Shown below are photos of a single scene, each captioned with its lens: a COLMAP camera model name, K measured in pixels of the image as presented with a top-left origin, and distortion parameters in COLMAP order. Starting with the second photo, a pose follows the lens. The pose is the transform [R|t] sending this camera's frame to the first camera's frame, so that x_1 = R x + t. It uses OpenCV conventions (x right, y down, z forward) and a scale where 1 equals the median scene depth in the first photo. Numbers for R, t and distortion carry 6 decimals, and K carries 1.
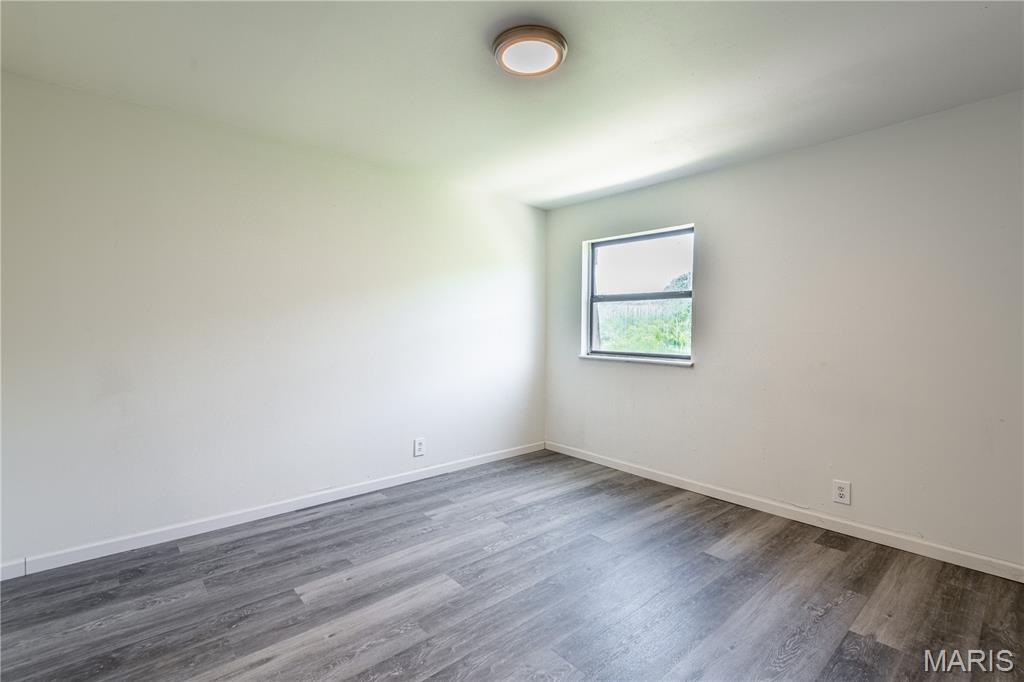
lens RADIAL K [[467.2, 0, 512.3], [0, 467.2, 337.4], [0, 0, 1]] dist [0.013291, -0.009011]
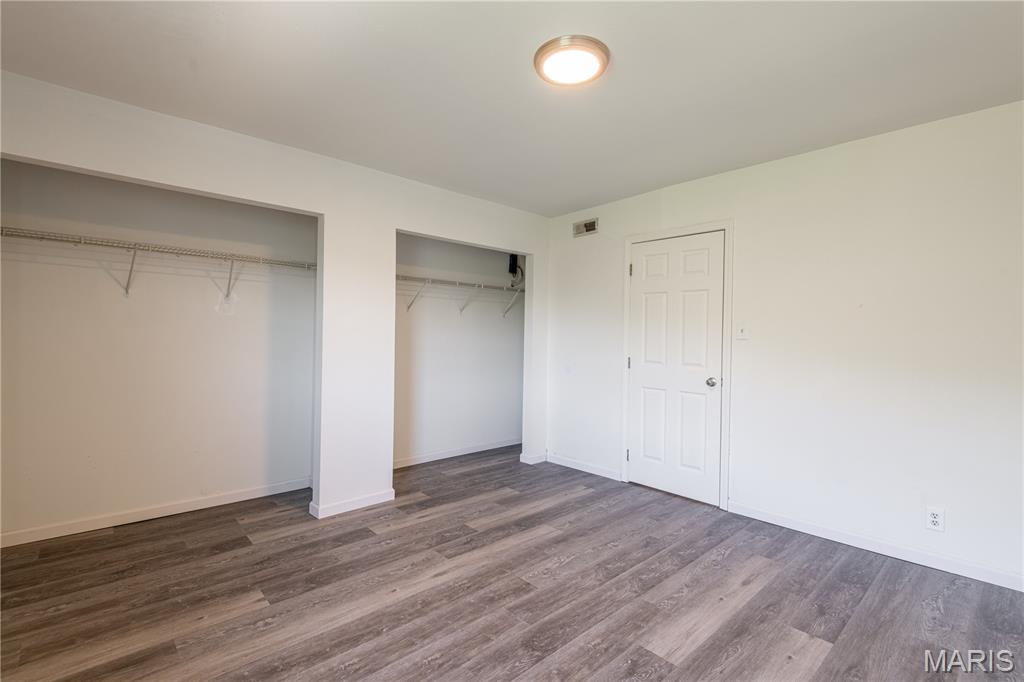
lens RADIAL K [[467.2, 0, 512.5], [0, 467.2, 339.2], [0, 0, 1]] dist [0.013291, -0.009011]
pose [[-0.999619, -0.020677, -0.018272, 0.176242], [-0.021061, 0.999556, 0.021072, -0.040117], [0.017828, 0.021448, -0.999611, 2.088909]]
